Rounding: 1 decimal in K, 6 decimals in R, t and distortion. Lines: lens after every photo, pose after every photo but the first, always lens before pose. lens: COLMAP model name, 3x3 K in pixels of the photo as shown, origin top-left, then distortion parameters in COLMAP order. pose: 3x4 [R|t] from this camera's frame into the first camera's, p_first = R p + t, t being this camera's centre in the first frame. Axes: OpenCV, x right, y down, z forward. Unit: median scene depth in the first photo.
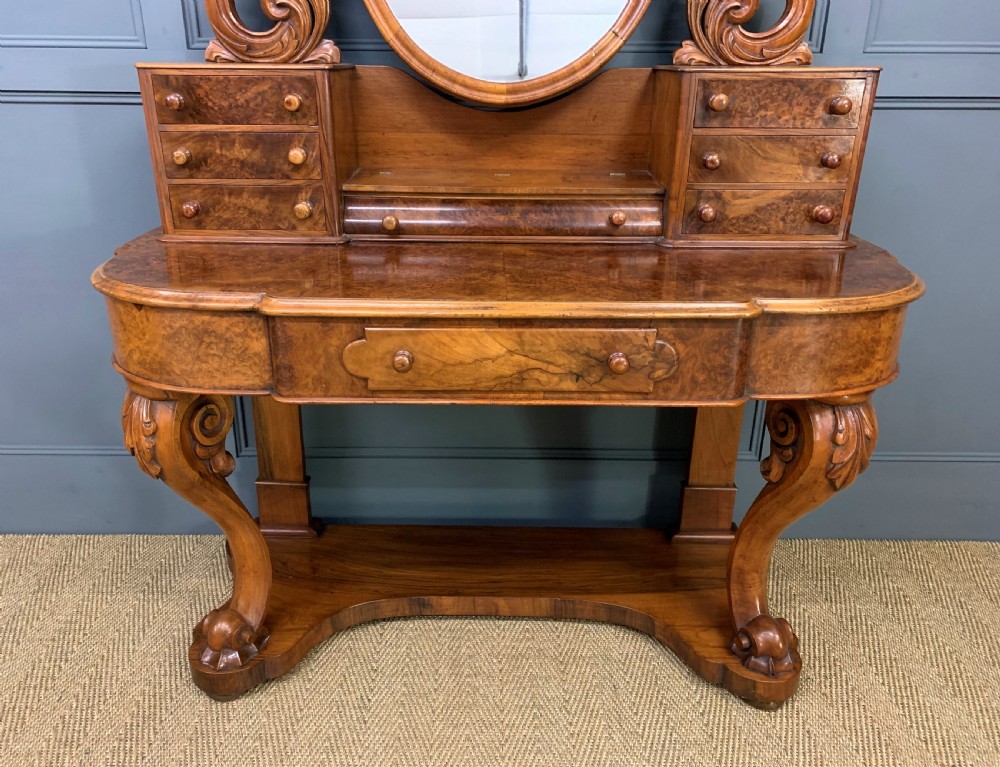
lens RADIAL K [[796.4, 0, 479.8], [0, 796.4, 370.9], [0, 0, 1]] dist [0.059775, -0.099775]
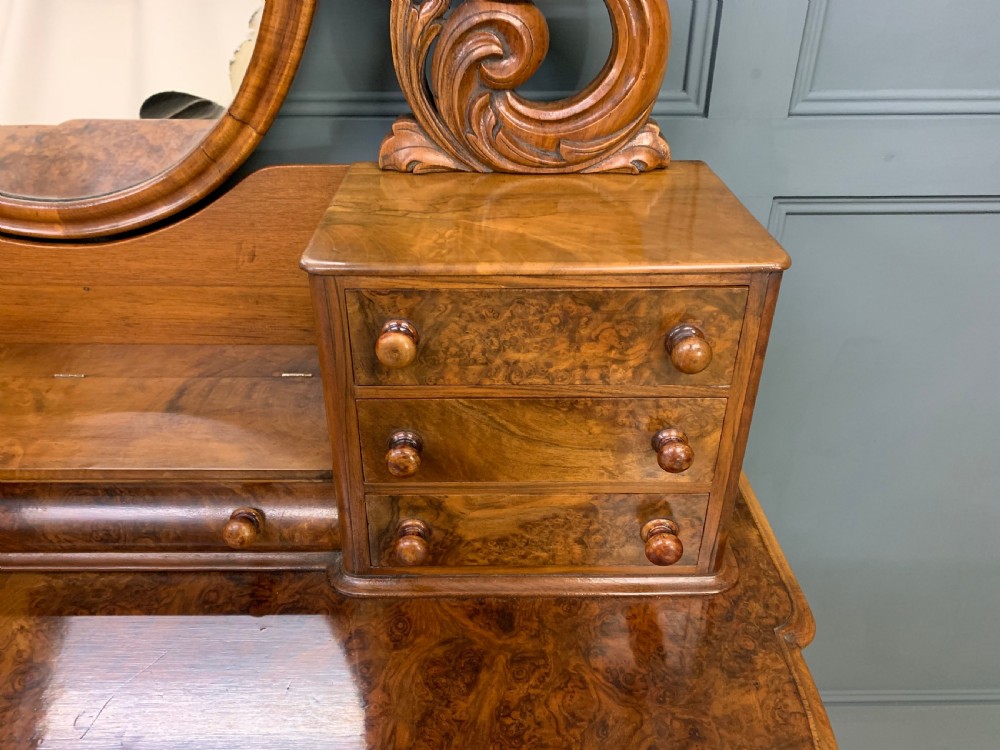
lens RADIAL K [[780.1, 0, 487.9], [0, 780.1, 364.1], [0, 0, 1]] dist [0.014815, -0.000741]
pose [[0.999866, -0.013850, 0.008745, 0.321159], [0.012380, 0.988580, 0.150187, -0.361123], [-0.010725, -0.150058, 0.988619, 0.563275]]
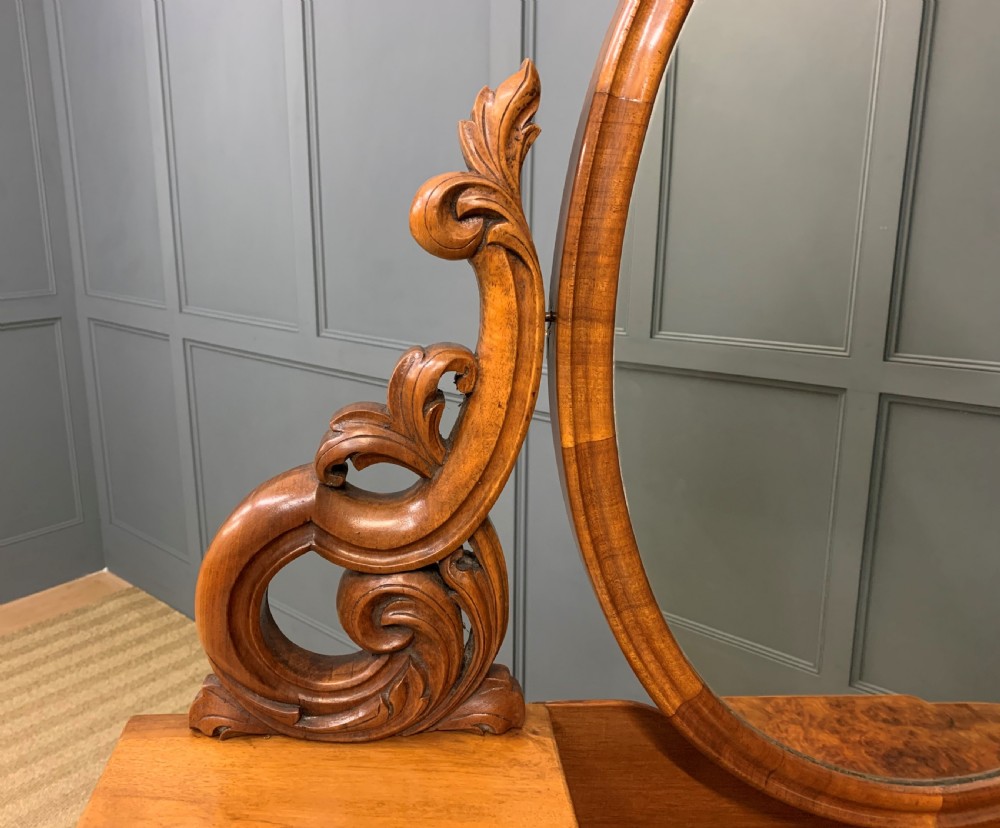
lens RADIAL K [[861.4, 0, 430.5], [0, 861.4, 398.7], [0, 0, 1]] dist [0.024355, -0.003281]
pose [[0.998880, -0.020727, 0.042542, -0.255678], [0.026070, 0.991280, -0.129166, -0.533870], [-0.039494, 0.130131, 0.990710, 0.588902]]
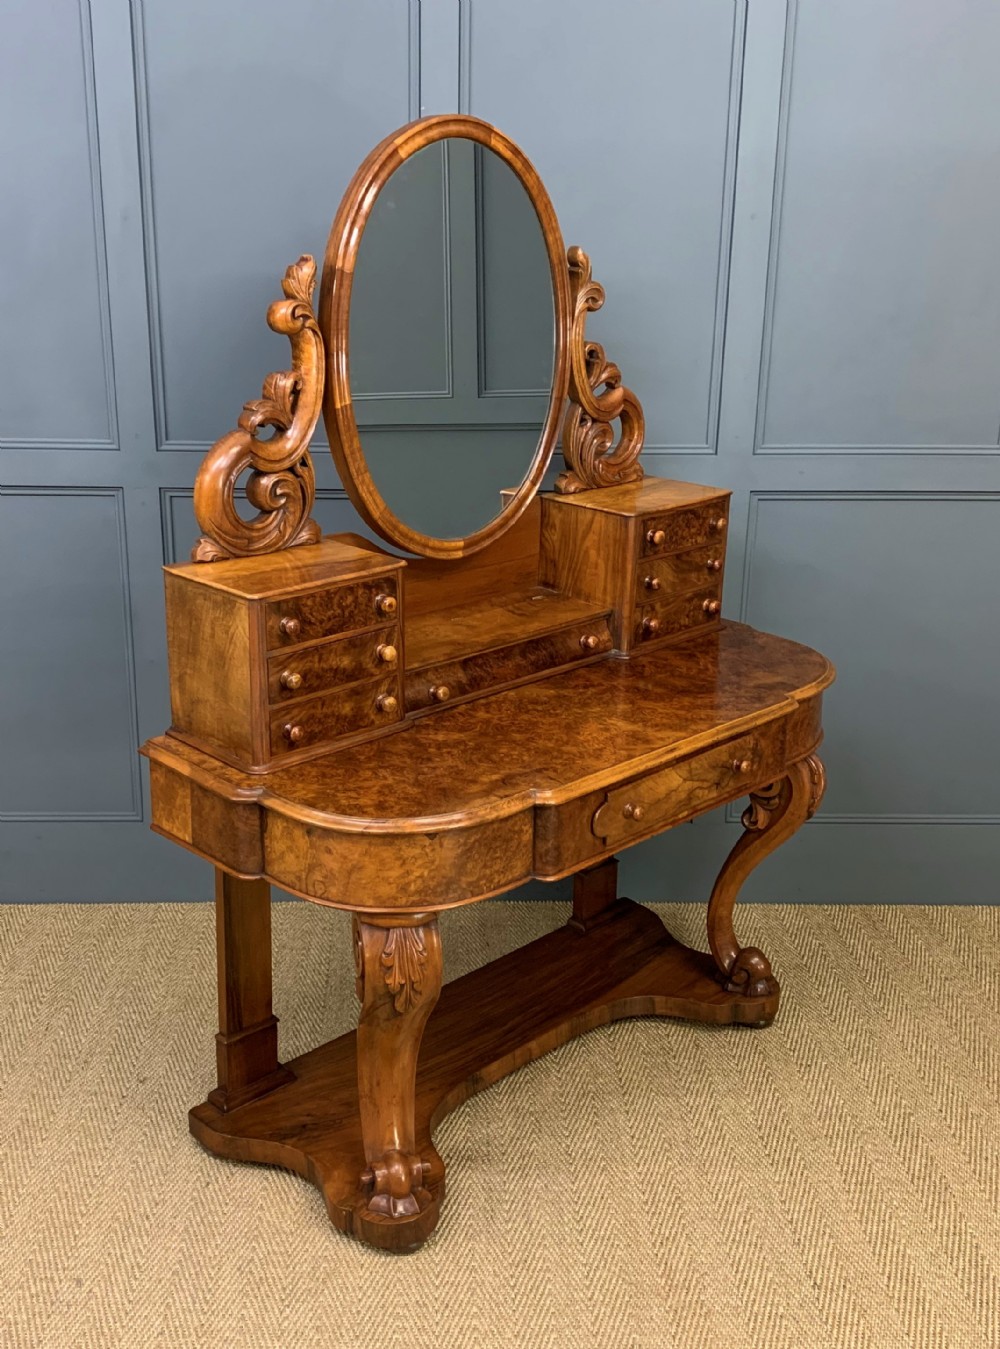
lens RADIAL K [[1448.4, 0, 447.7], [0, 1448.4, 643.4], [0, 0, 1]] dist [0.219228, -0.657611]
pose [[0.718532, -0.208211, 0.663596, -1.318778], [0.248756, 0.967957, 0.034358, -0.312267], [-0.649486, 0.140386, 0.747302, -0.377584]]
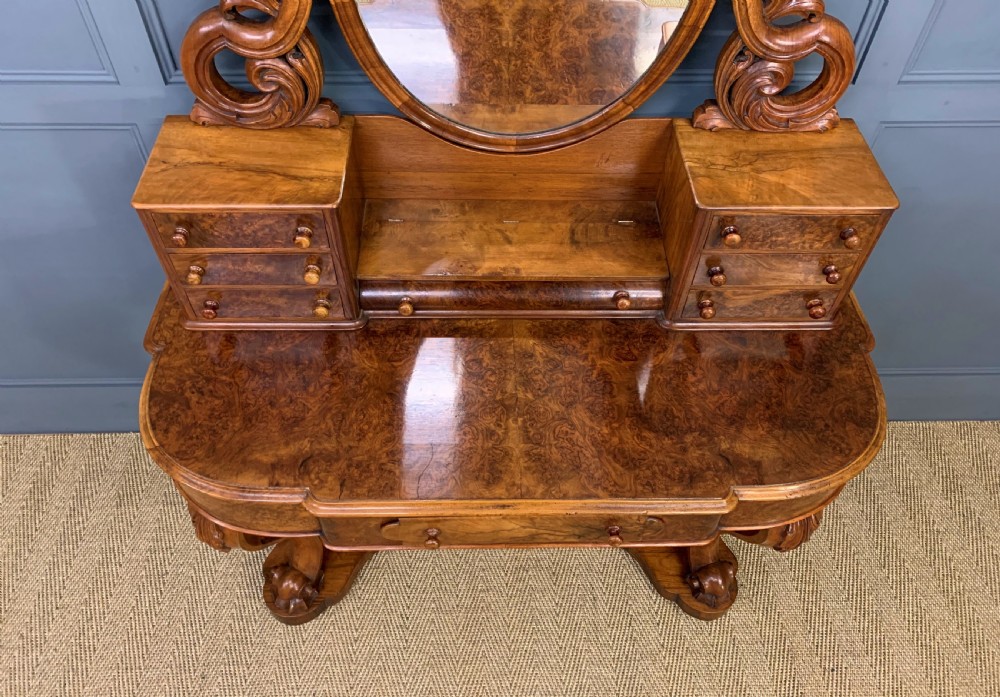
lens RADIAL K [[772.7, 0, 494.4], [0, 772.7, 317.2], [0, 0, 1]] dist [0.092730, -0.190870]
pose [[0.999450, -0.016715, 0.028641, -0.025398], [0.001611, 0.887134, 0.461509, -0.652950], [-0.033123, -0.461209, 0.886673, 0.095284]]
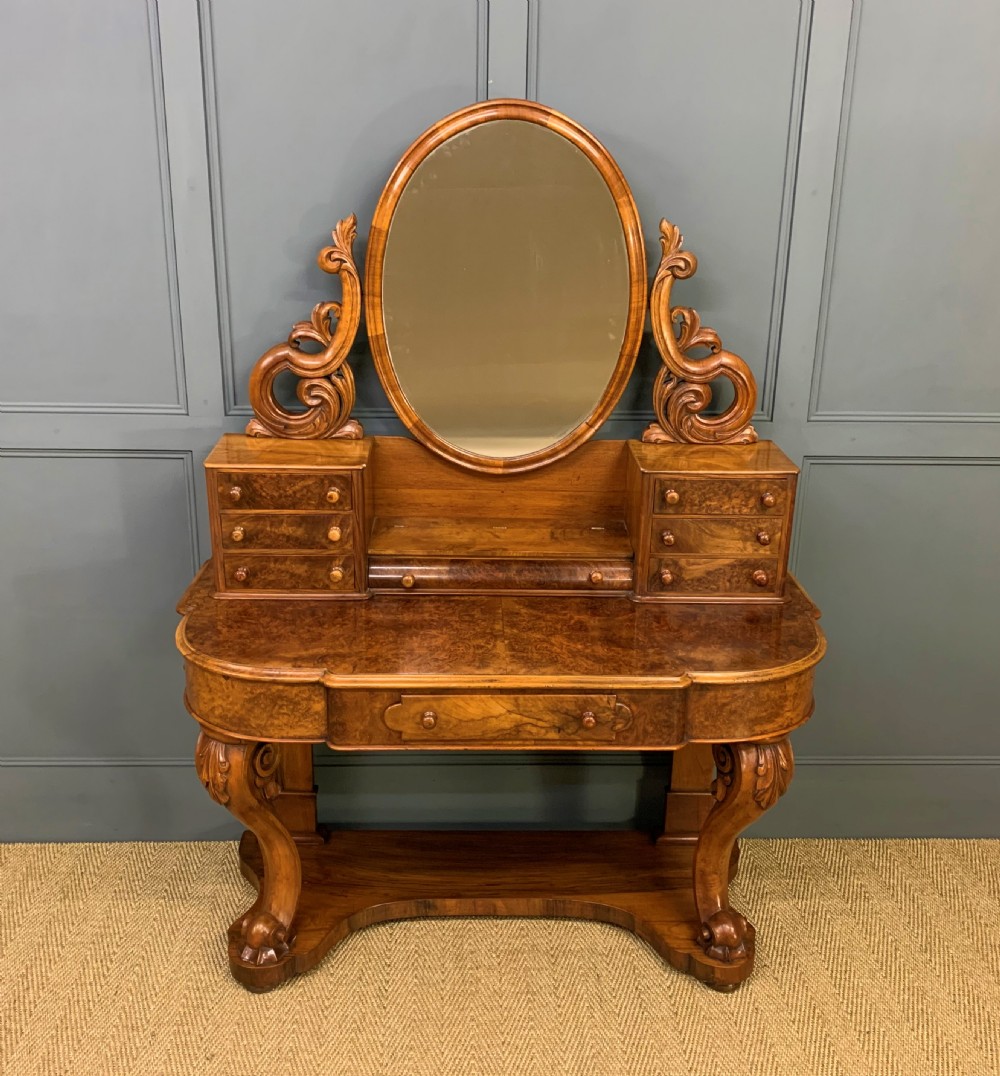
lens RADIAL K [[1158.5, 0, 503.5], [0, 1158.5, 522.5], [0, 0, 1]] dist [0.185353, -0.512066]
pose [[0.999069, -0.000344, 0.043134, -0.044094], [0.001837, 0.999400, -0.034580, -0.217077], [-0.043096, 0.034627, 0.998471, -0.769984]]
